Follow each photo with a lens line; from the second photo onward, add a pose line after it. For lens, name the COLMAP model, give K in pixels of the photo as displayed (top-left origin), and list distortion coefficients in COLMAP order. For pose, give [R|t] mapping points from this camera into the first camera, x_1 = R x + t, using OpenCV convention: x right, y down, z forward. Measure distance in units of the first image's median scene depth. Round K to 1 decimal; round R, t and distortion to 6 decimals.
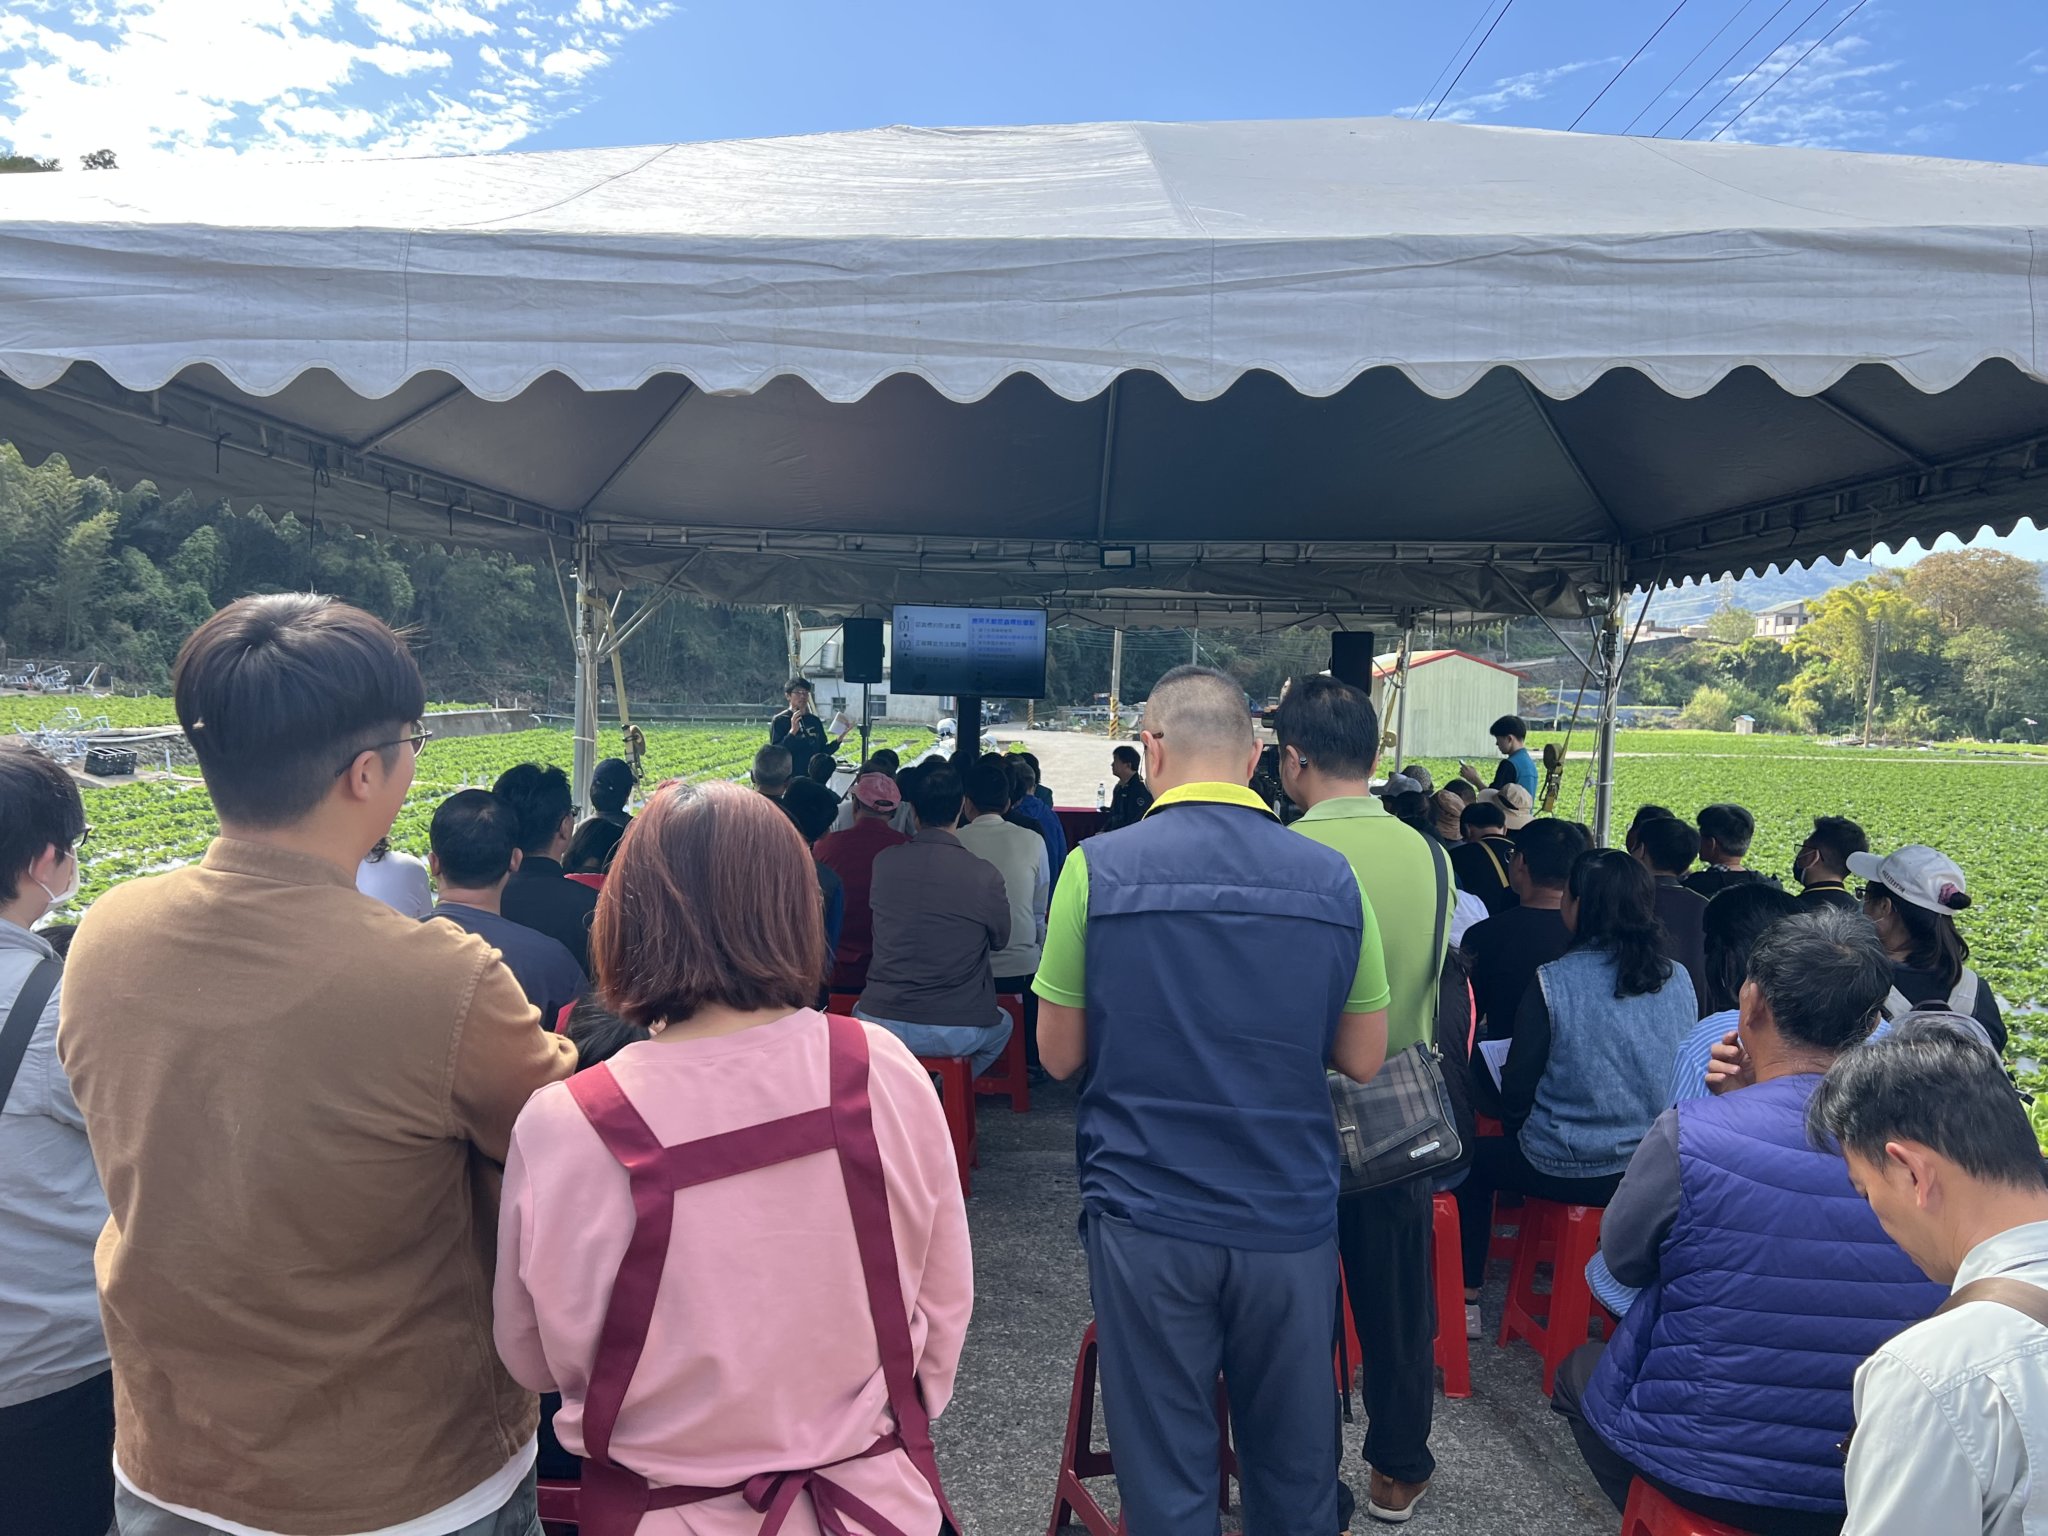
lens RADIAL K [[1548.0, 0, 996.6], [0, 1548.0, 766.7], [0, 0, 1]] dist [0.076682, -0.073728]
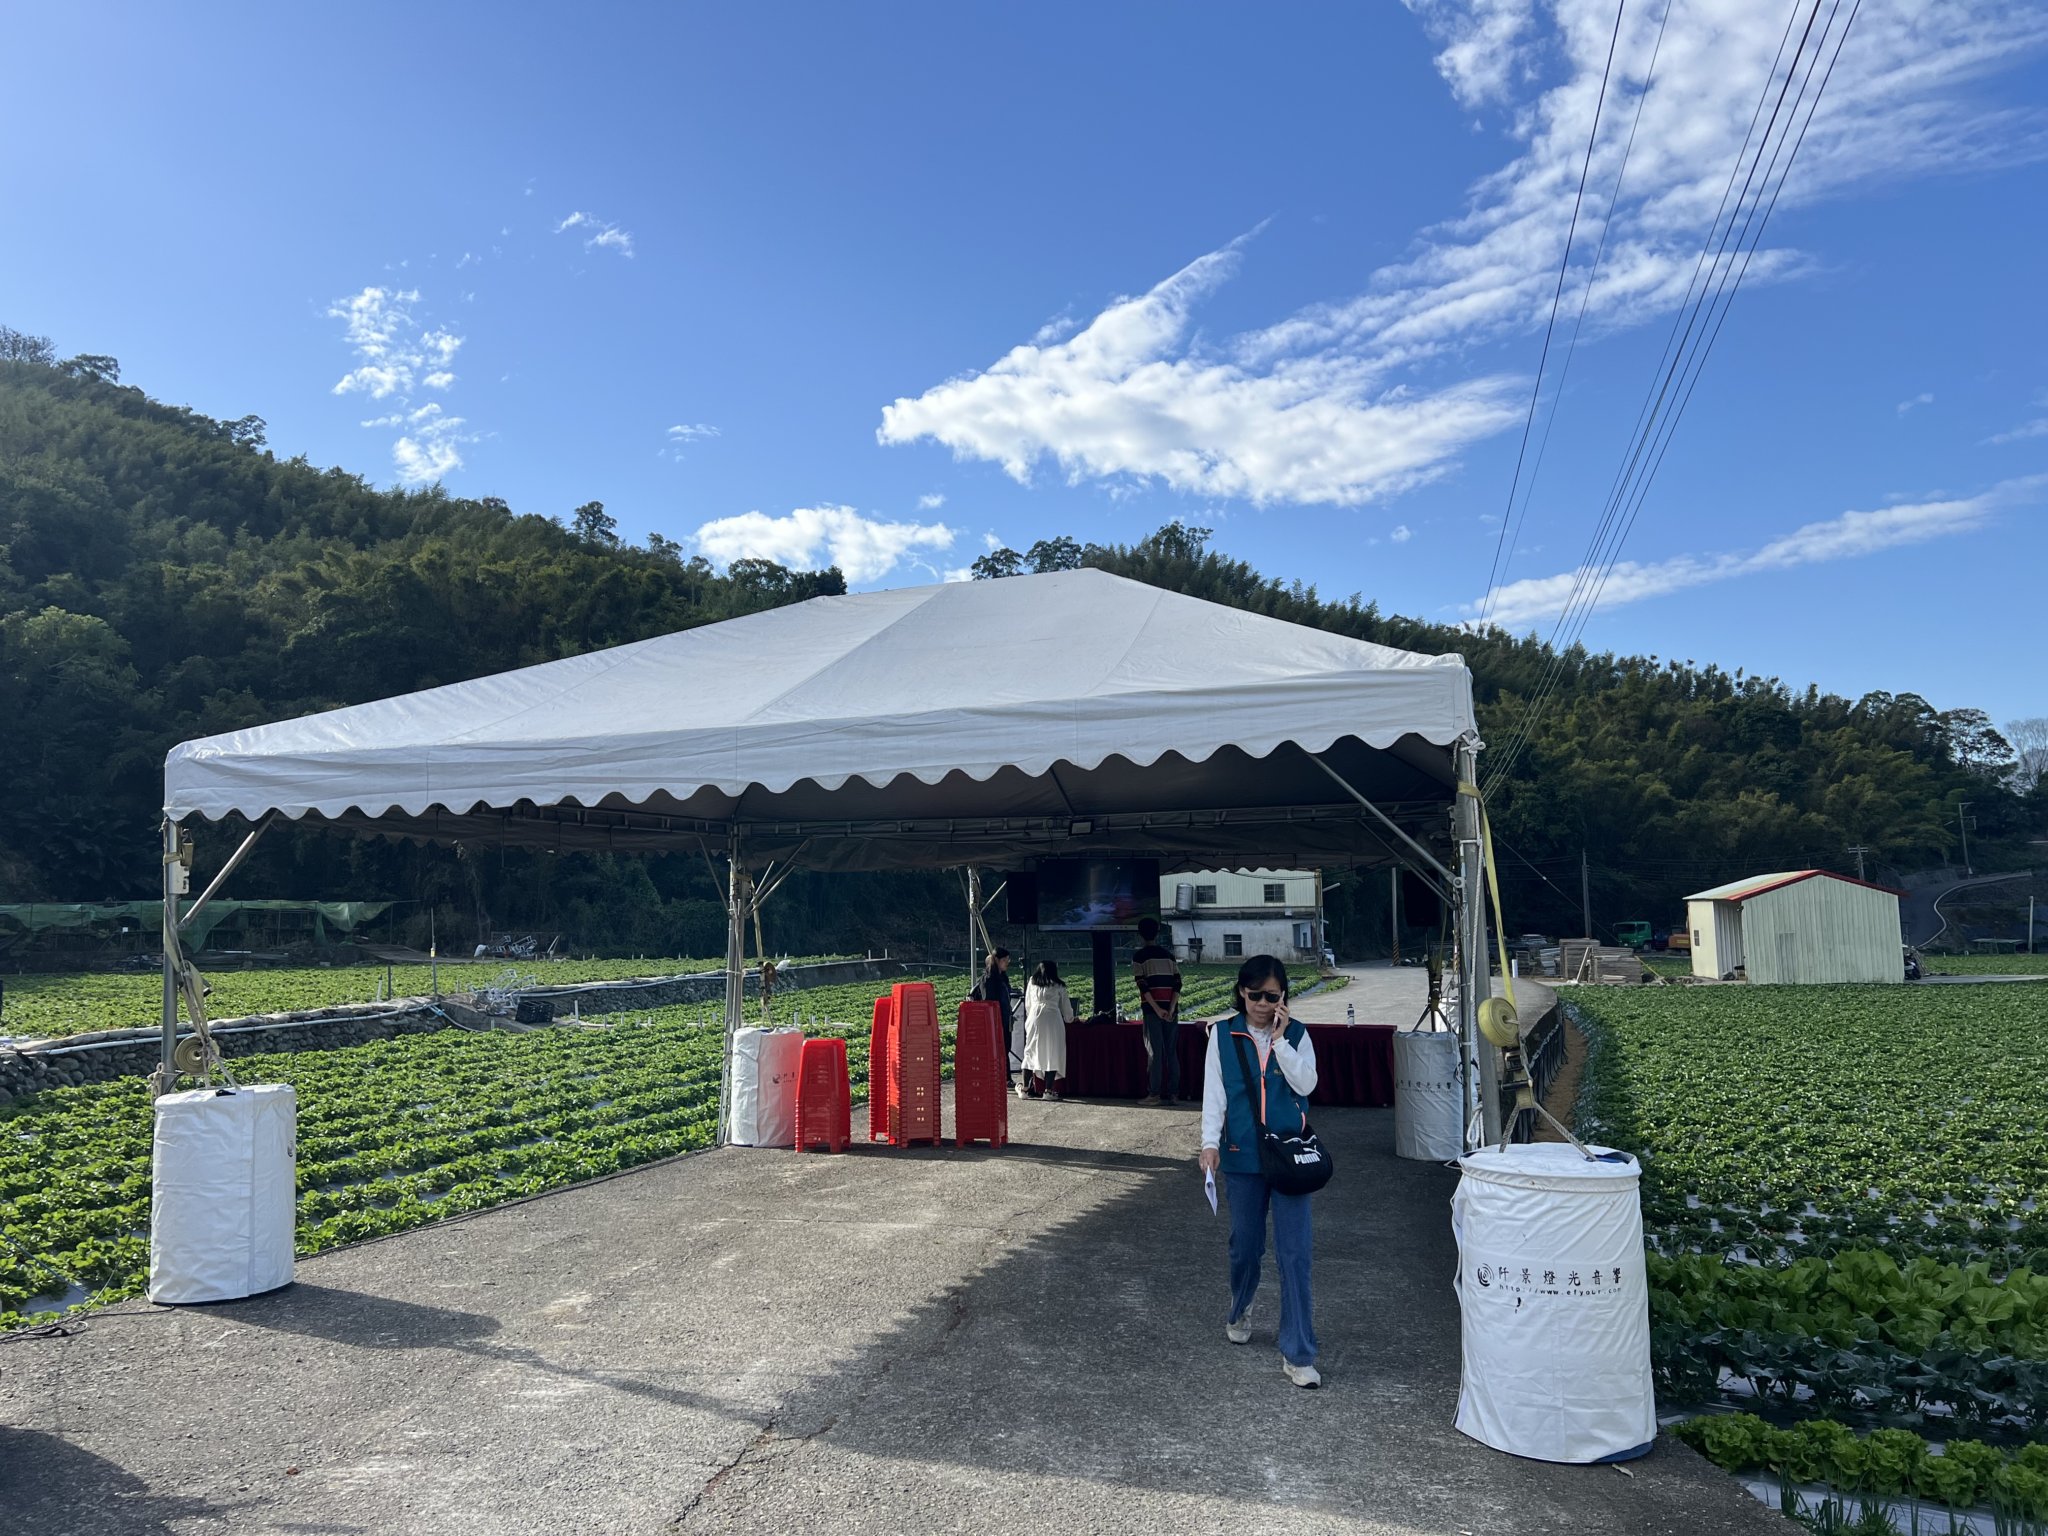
lens RADIAL K [[1548.0, 0, 989.0], [0, 1548.0, 737.8], [0, 0, 1]] dist [0.076682, -0.073728]
pose [[0.963958, -0.068176, -0.257173, 1.026758], [0.022459, 0.984013, -0.176677, 0.082033], [0.265106, 0.164534, 0.950078, -1.002636]]
